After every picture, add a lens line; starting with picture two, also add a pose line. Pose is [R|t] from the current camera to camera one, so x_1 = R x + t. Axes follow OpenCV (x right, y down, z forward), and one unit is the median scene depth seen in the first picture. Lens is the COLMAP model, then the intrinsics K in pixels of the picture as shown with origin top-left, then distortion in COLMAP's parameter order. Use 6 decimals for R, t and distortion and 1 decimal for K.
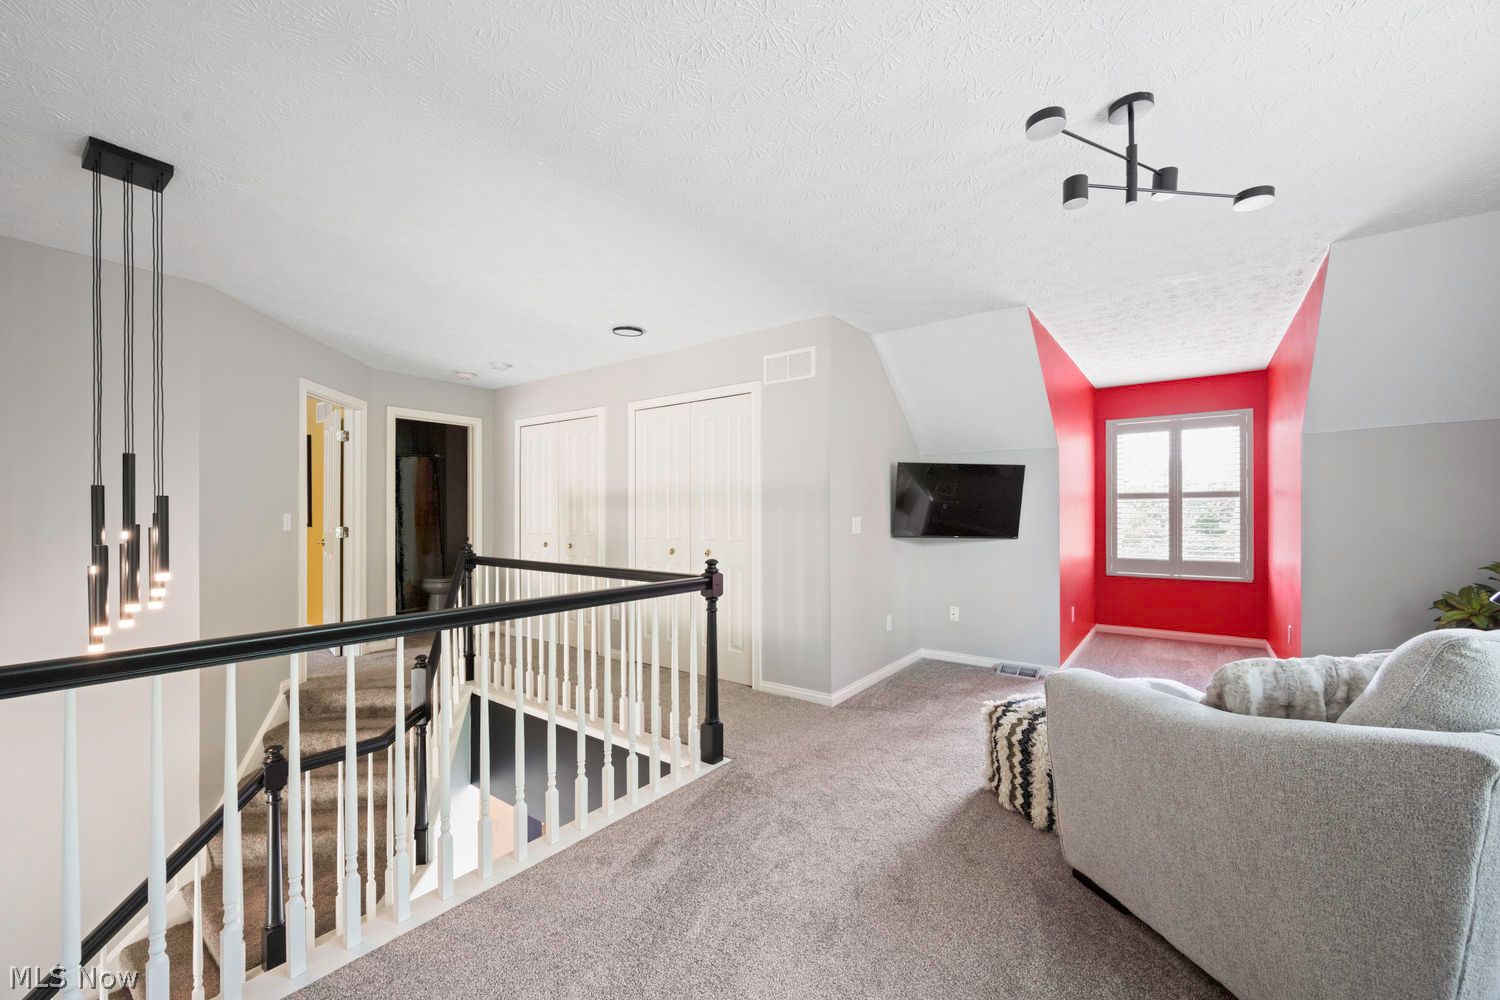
lens RADIAL K [[595.4, 0, 758.4], [0, 595.4, 509.4], [0, 0, 1]] dist [-0.000880, 0.000142]
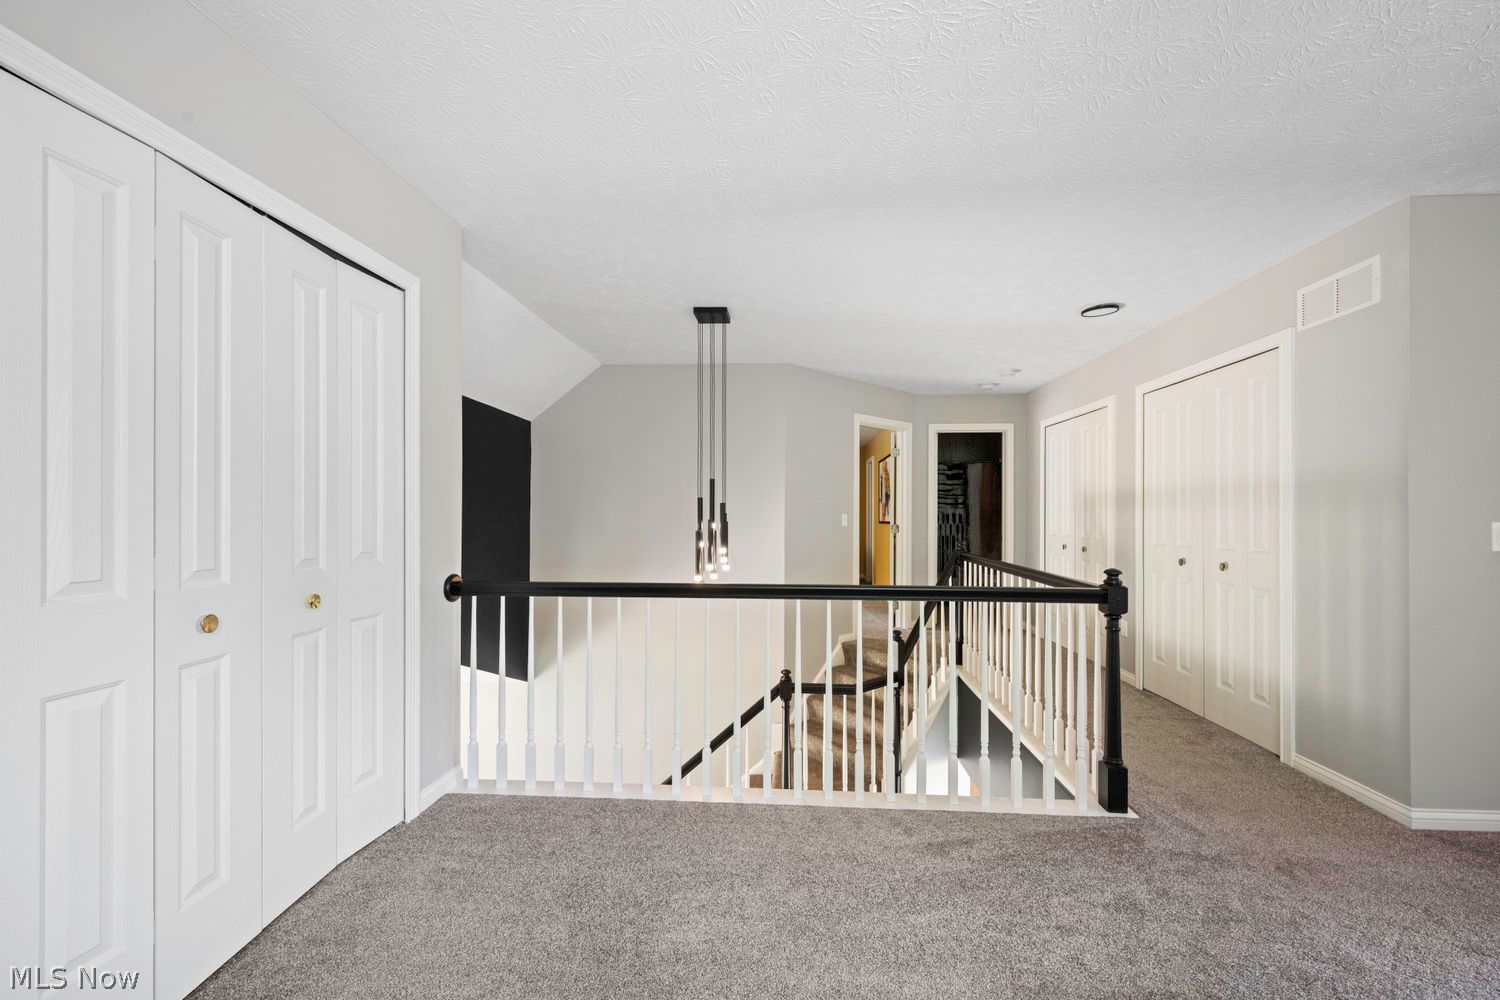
lens RADIAL K [[595.4, 0, 758.4], [0, 595.4, 509.4], [0, 0, 1]] dist [-0.000880, 0.000142]
pose [[0.542613, -0.003204, -0.839976, 0.276335], [0.001278, 0.999995, -0.002989, 0.001194], [0.839982, 0.000549, 0.542615, 0.094028]]
